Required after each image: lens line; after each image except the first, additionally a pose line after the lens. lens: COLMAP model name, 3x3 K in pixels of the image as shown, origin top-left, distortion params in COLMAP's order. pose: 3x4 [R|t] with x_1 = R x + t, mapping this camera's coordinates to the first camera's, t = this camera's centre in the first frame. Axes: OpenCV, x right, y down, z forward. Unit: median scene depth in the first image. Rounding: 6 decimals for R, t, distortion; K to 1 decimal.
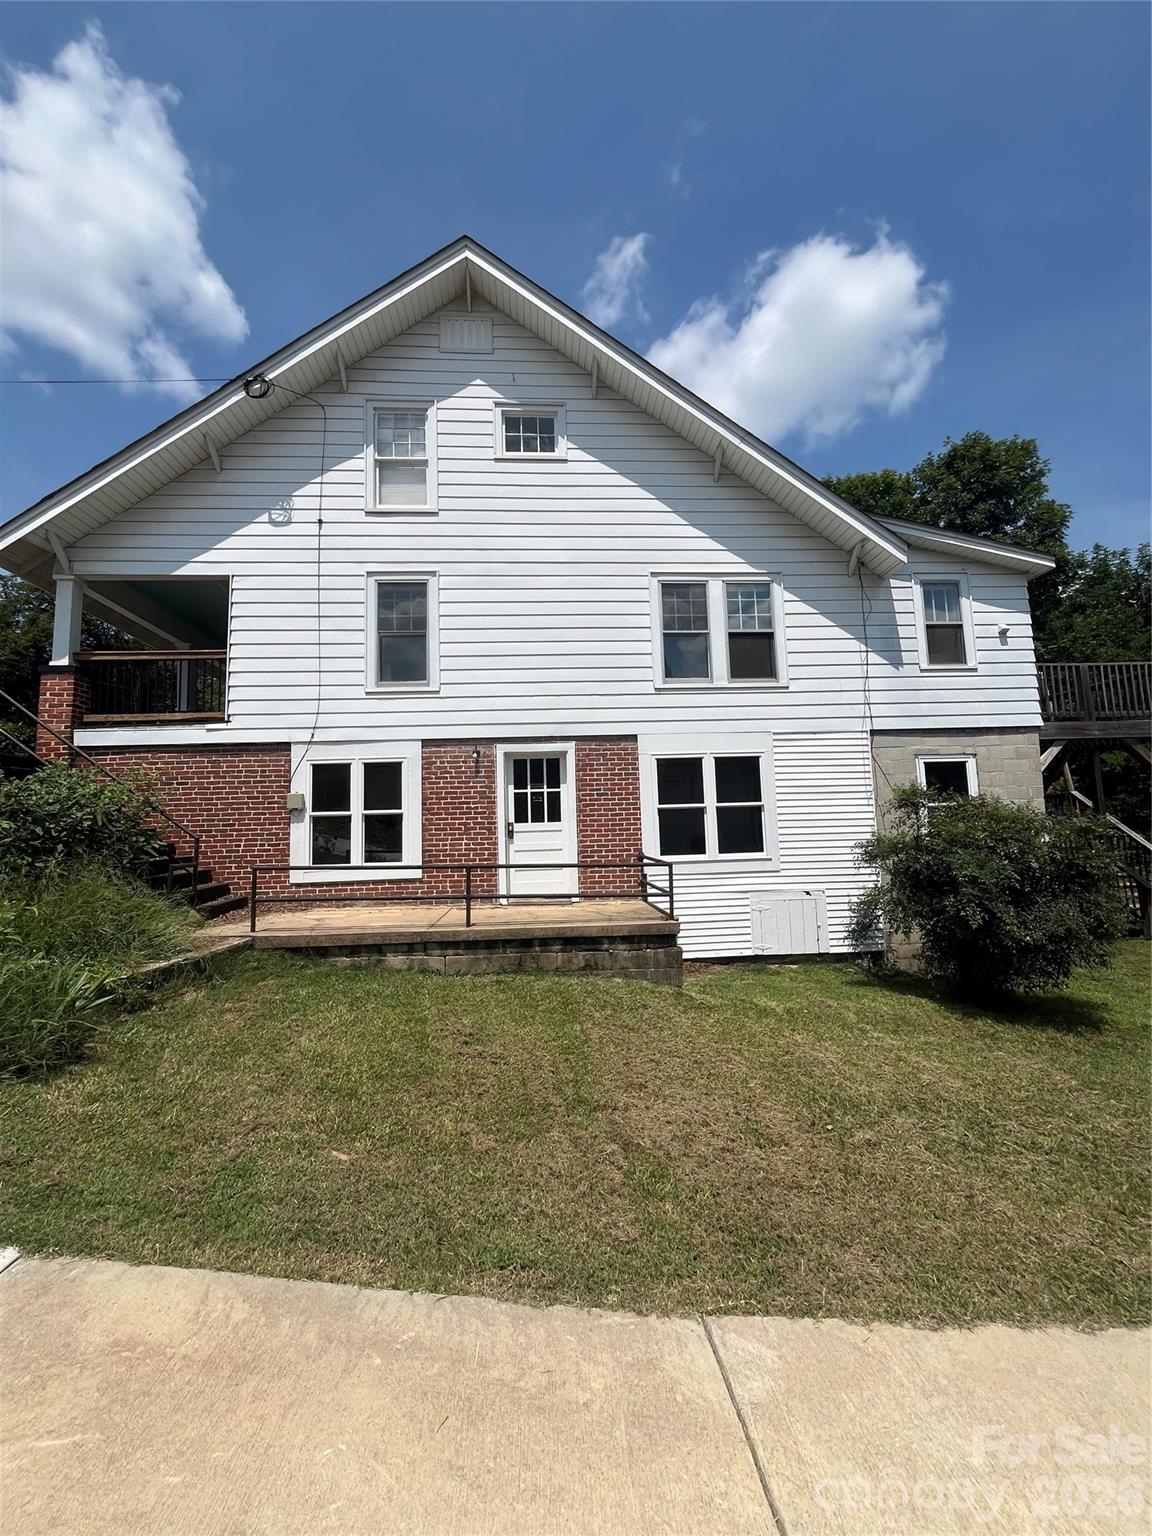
lens RADIAL K [[619.5, 0, 576.0], [0, 619.5, 768.0], [0, 0, 1]] dist [0.000105, 0.000287]
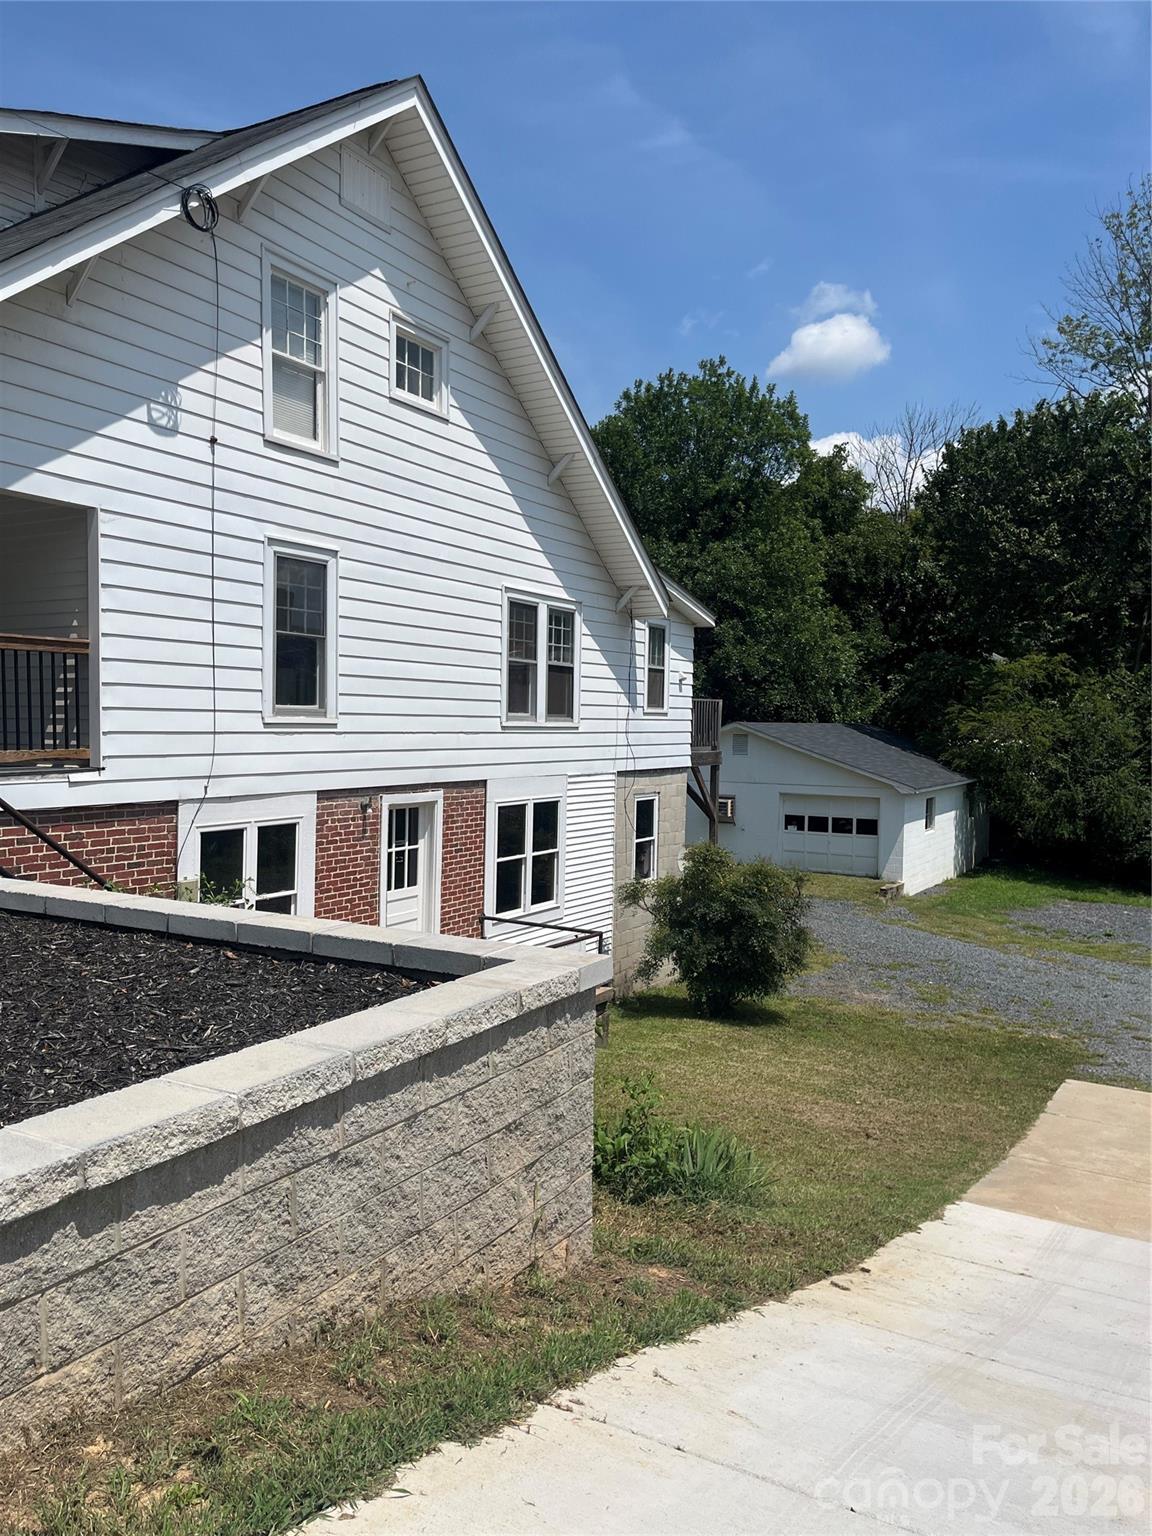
lens RADIAL K [[1170.5, 0, 576.0], [0, 1170.5, 768.0], [0, 0, 1]] dist [0.049497, 0.003685]
pose [[0.548646, 0.006444, 0.836030, -1.199397], [-0.122794, 0.989747, 0.072955, -0.204086], [-0.826988, -0.142686, 0.543812, 0.009968]]
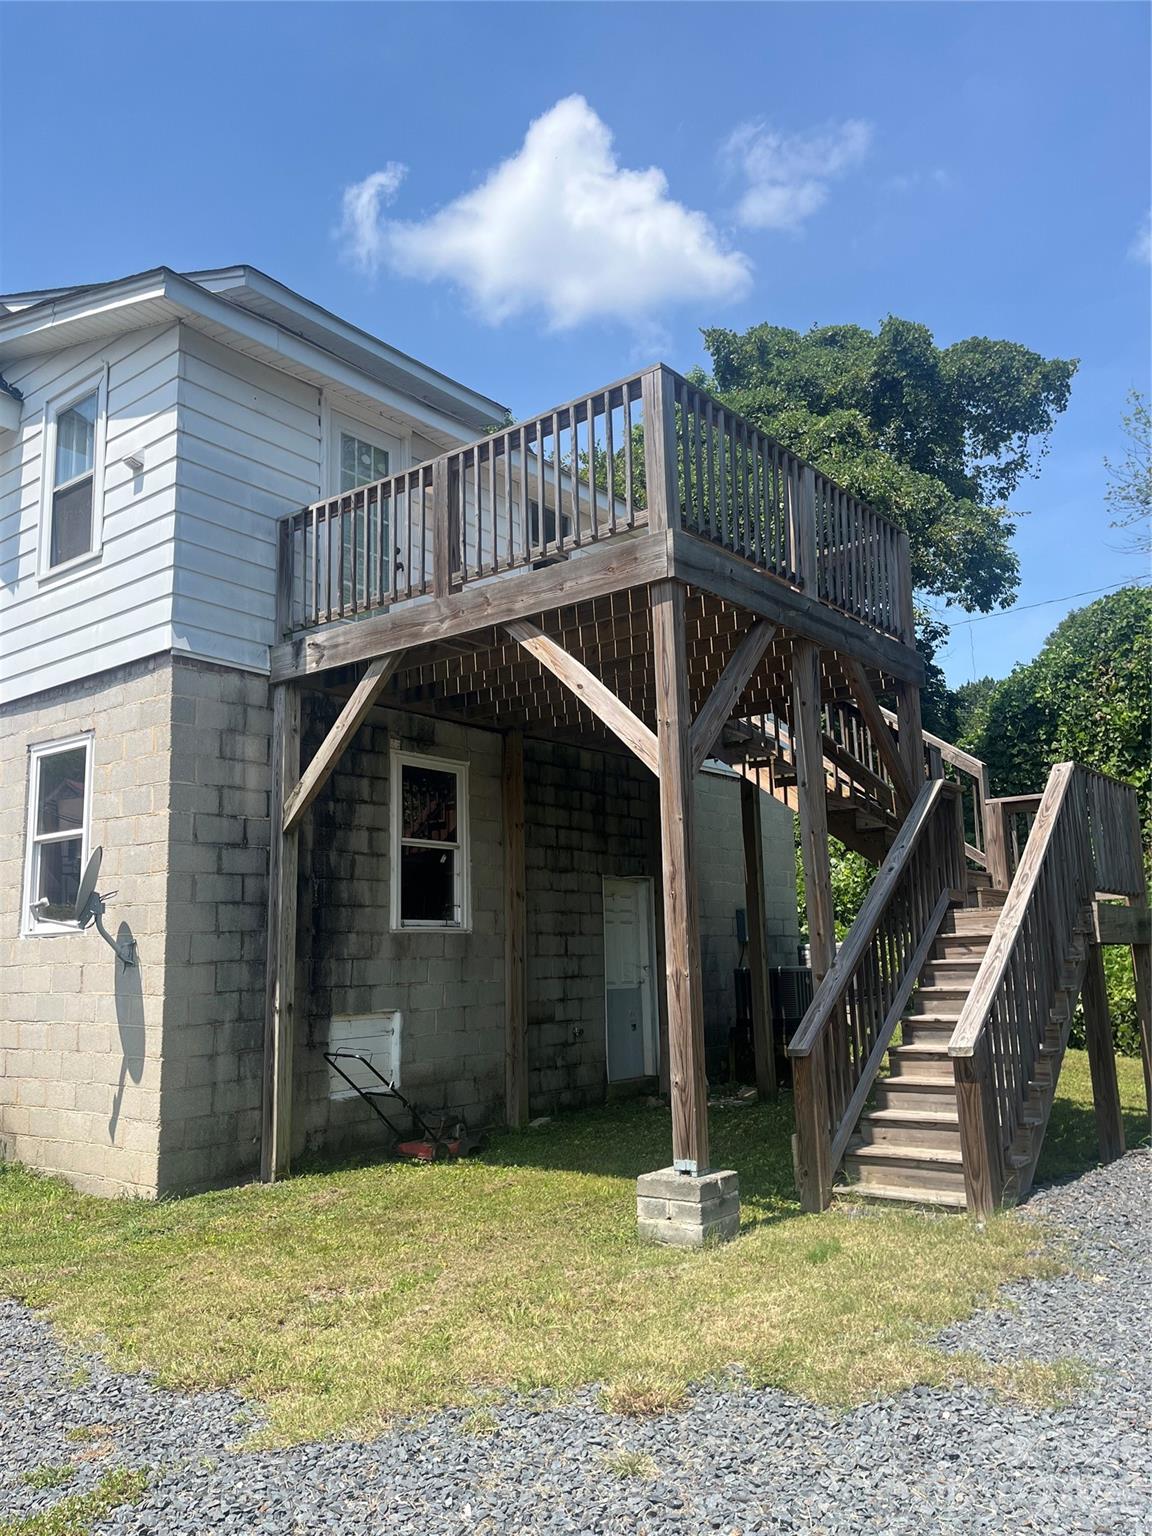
lens RADIAL K [[1218.0, 0, 576.0], [0, 1218.0, 768.0], [0, 0, 1]] dist [0.058641, 0.000805]
pose [[0.732158, -0.109280, -0.672312, 1.627751], [0.066711, 0.993805, -0.088888, 0.123140], [0.677860, 0.020230, 0.734912, 0.568214]]
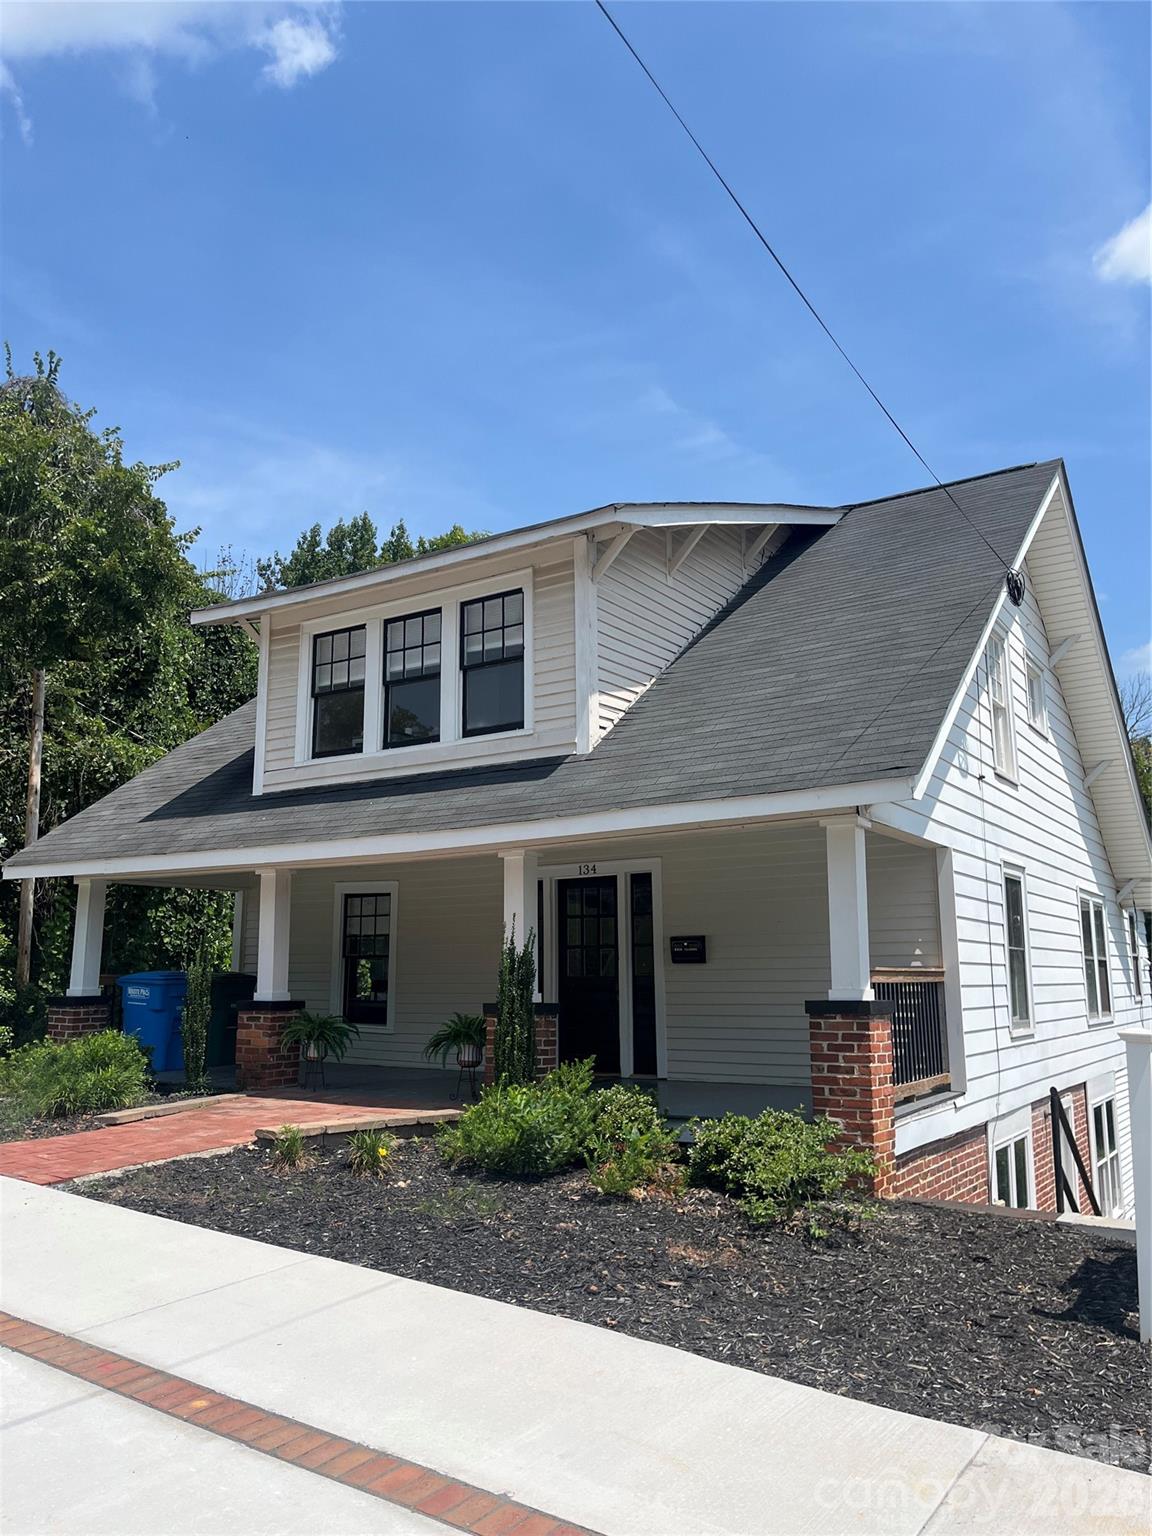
lens RADIAL K [[1170.5, 0, 576.0], [0, 1170.5, 768.0], [0, 0, 1]] dist [0.049497, 0.003685]
pose [[0.593759, 0.169130, 0.786667, -1.702380], [-0.098609, 0.985586, -0.137468, -0.185603], [-0.798578, 0.004050, 0.601878, 0.571747]]
